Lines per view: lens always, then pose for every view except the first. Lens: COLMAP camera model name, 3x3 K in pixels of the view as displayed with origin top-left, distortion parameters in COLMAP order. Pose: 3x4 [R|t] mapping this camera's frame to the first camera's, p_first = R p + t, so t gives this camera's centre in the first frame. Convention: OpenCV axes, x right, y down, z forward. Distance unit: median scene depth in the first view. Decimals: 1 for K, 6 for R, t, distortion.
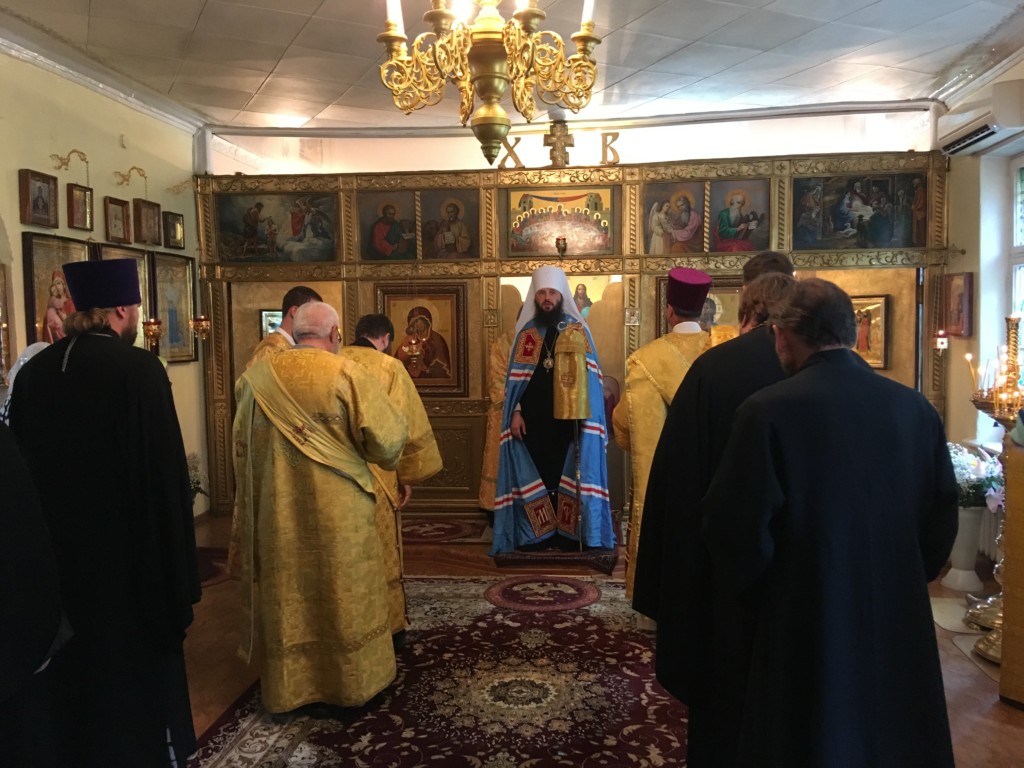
lens RADIAL K [[881.7, 0, 512.0], [0, 881.7, 384.0], [0, 0, 1]] dist [0.100203, -0.165986]
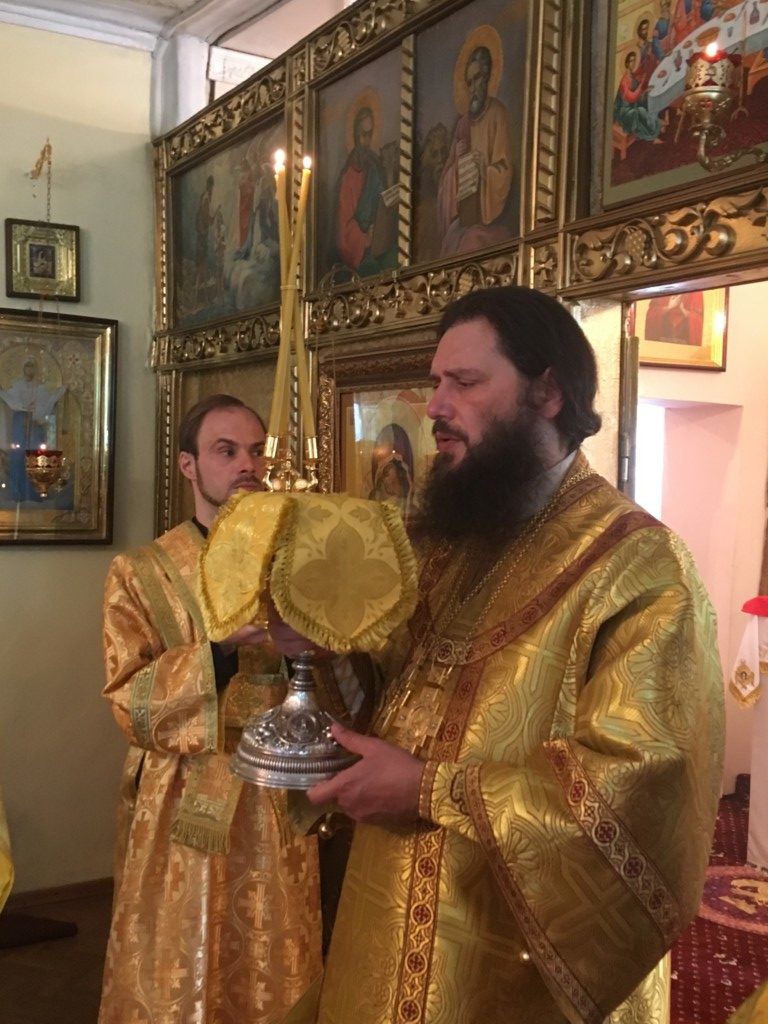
lens RADIAL K [[1159.8, 0, 384.0], [0, 1159.8, 512.0], [0, 0, 1]] dist [0.079843, -0.032811]
pose [[0.561389, 0.061130, -0.825291, 0.222138], [-0.080181, 0.996594, 0.019277, -0.065815], [0.823659, 0.055351, 0.564378, 0.778723]]
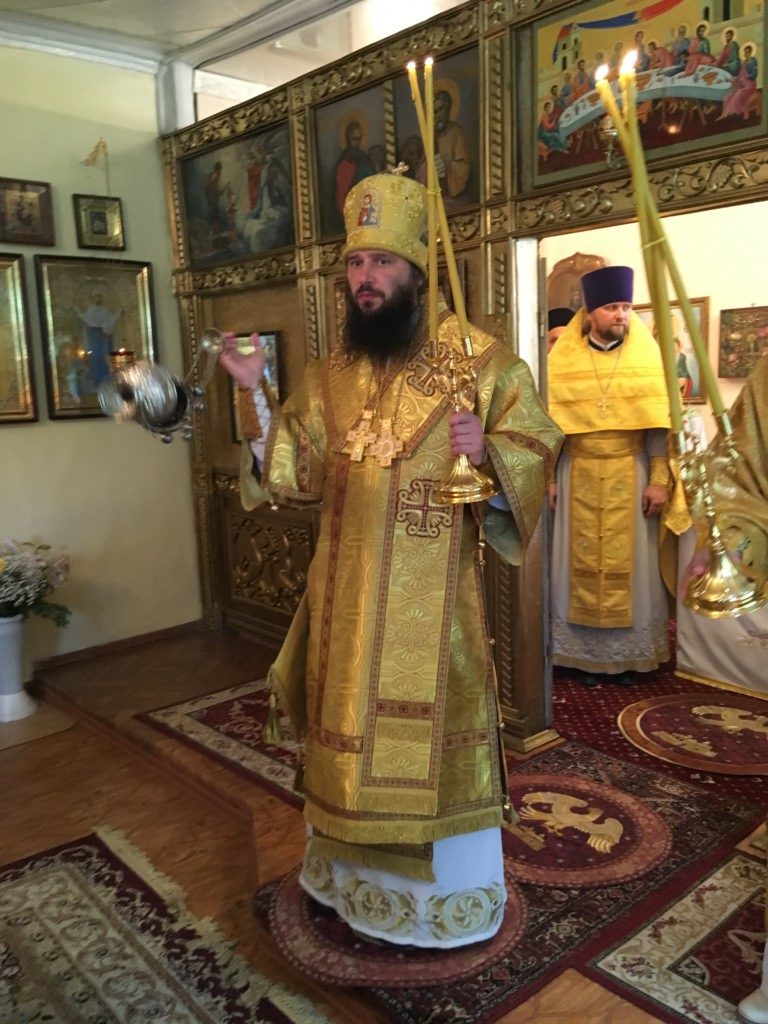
lens RADIAL K [[881.7, 0, 384.0], [0, 881.7, 512.0], [0, 0, 1]] dist [0.100203, -0.165986]
pose [[0.724366, 0.095322, -0.682794, 0.258206], [-0.013657, 0.992185, 0.124027, -0.038857], [0.689280, -0.080516, 0.720007, 0.614993]]
